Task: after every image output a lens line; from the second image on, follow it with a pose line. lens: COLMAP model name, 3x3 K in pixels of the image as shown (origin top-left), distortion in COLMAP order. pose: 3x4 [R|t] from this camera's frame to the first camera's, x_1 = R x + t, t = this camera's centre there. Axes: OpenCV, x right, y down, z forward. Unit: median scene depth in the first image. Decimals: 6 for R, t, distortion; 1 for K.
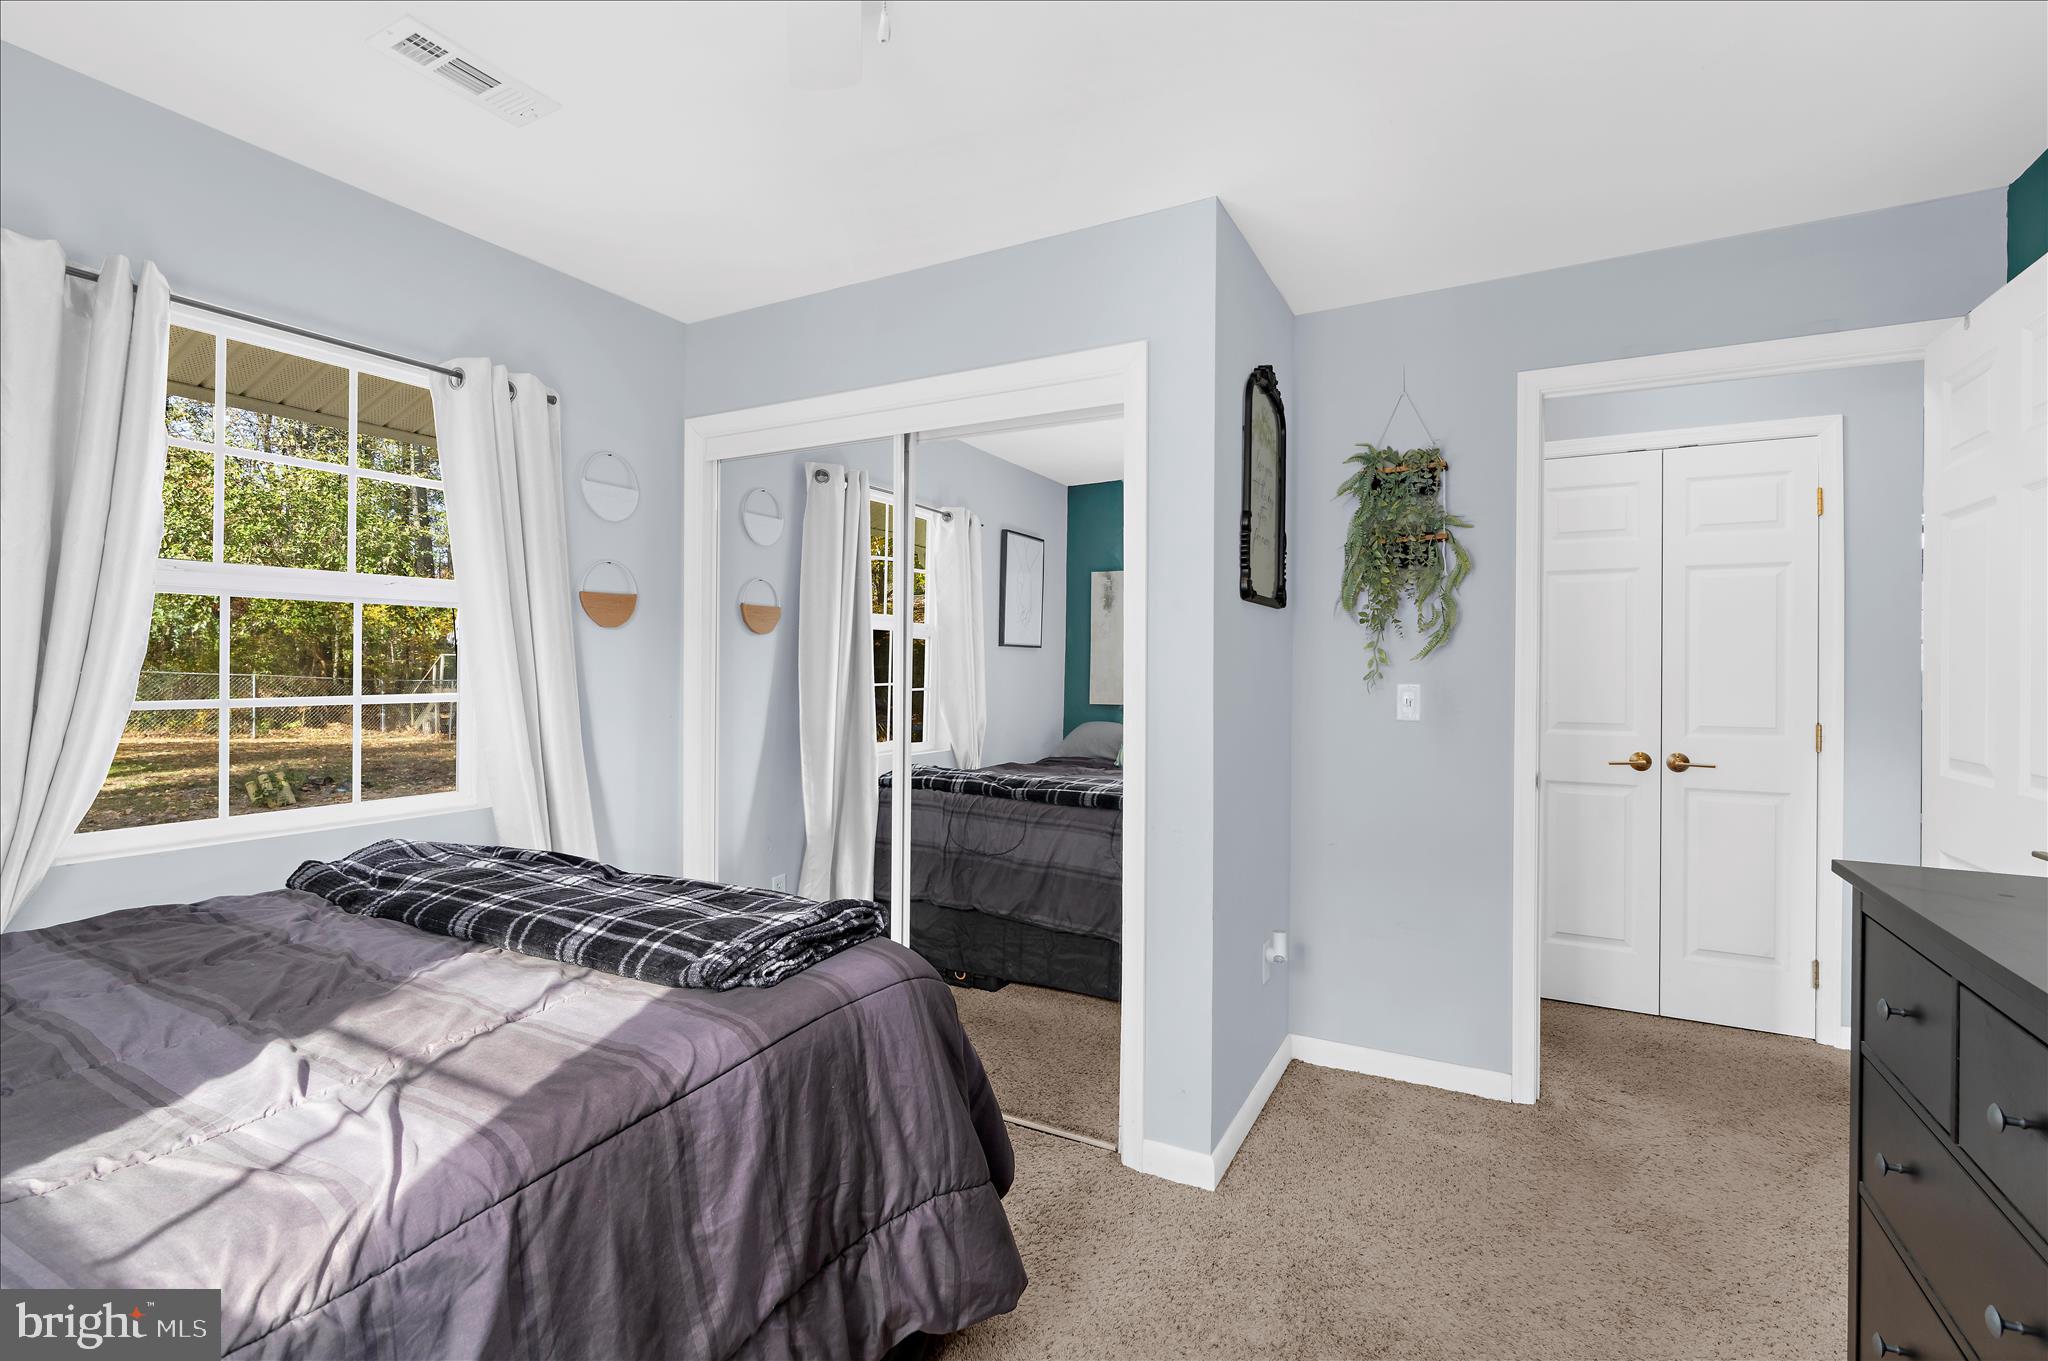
lens RADIAL K [[930.5, 0, 996.6], [0, 930.5, 668.4], [0, 0, 1]] dist [-0.013845, 0.000521]
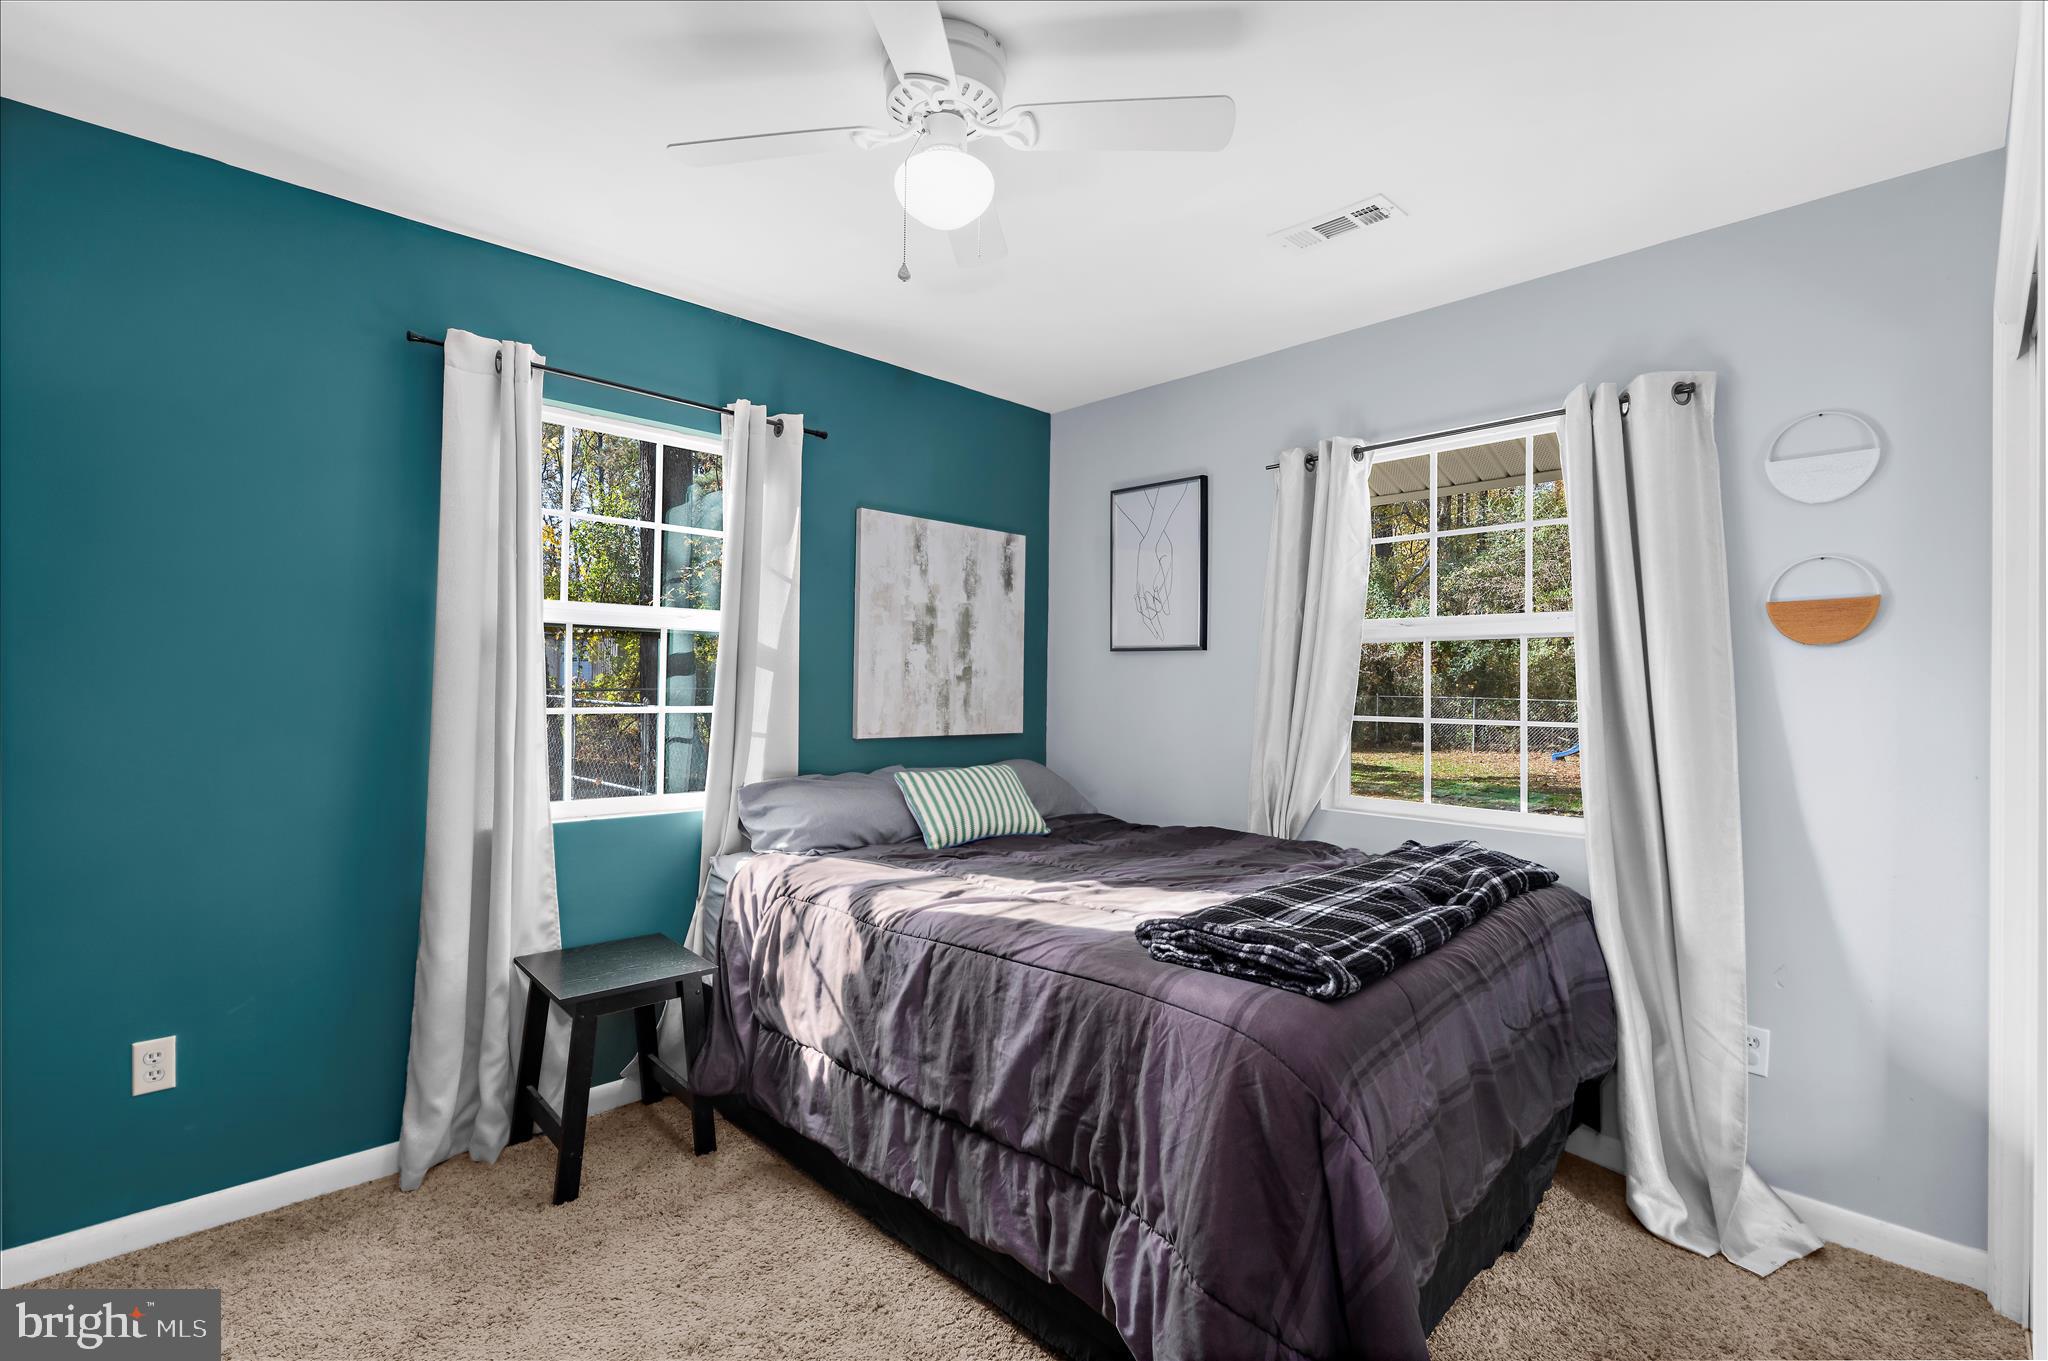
lens RADIAL K [[930.5, 0, 996.6], [0, 930.5, 668.4], [0, 0, 1]] dist [-0.013845, 0.000521]
pose [[-0.293672, -0.025031, -0.955578, 0.888642], [-0.016946, 0.999636, -0.020977, 0.002407], [0.955756, 0.010033, -0.293989, 1.078692]]
